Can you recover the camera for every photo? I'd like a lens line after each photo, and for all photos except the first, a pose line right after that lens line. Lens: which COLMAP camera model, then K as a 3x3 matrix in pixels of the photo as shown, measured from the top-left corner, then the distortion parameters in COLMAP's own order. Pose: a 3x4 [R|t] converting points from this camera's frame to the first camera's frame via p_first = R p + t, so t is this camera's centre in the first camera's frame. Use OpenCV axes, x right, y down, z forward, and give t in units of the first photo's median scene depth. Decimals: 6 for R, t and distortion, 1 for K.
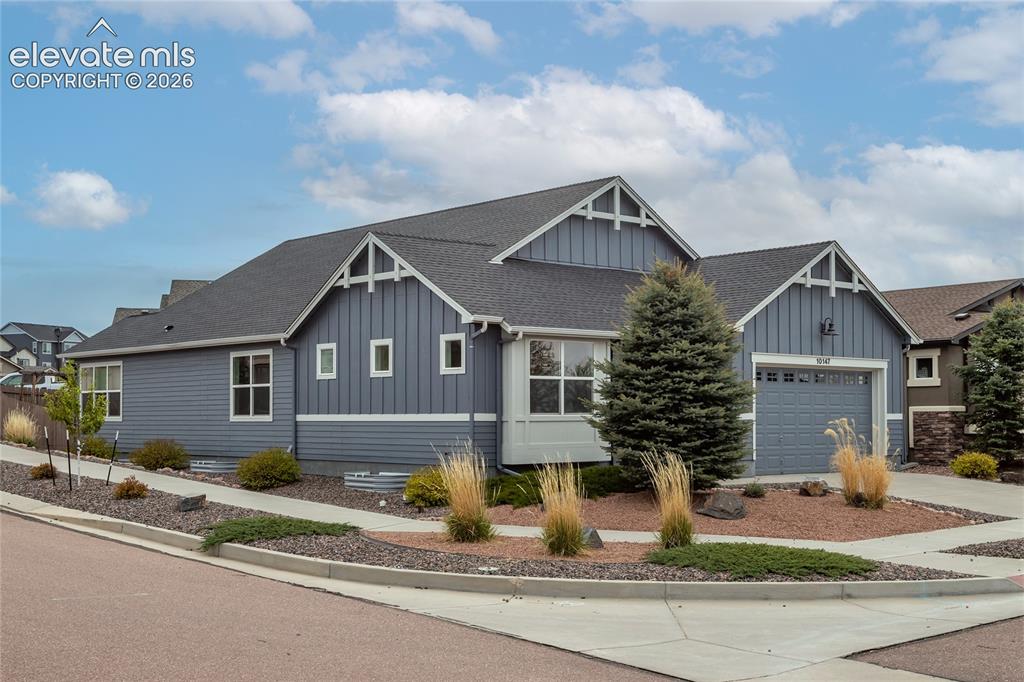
lens RADIAL K [[1281.4, 0, 512.8], [0, 1281.4, 371.5], [0, 0, 1]] dist [0.002615, -0.013830]
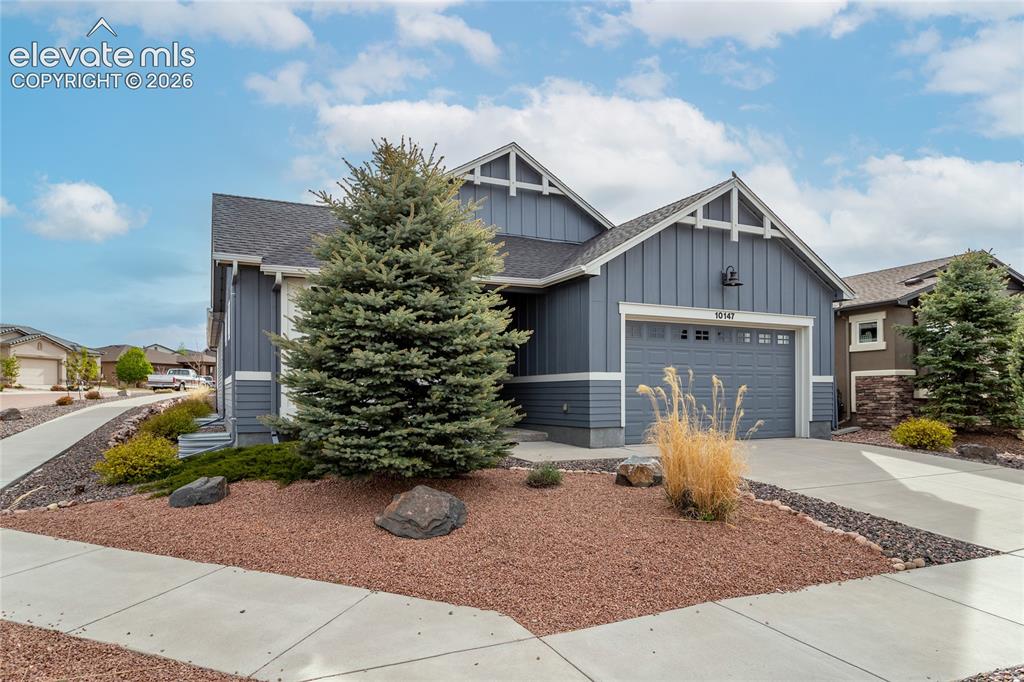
lens RADIAL K [[576.9, 0, 508.5], [0, 576.9, 387.6], [0, 0, 1]] dist [-0.003741, 0.000706]
pose [[0.956462, -0.004026, -0.291828, 0.204436], [0.011695, 0.999630, 0.024539, 0.028749], [0.291622, -0.026883, 0.956156, 0.542608]]
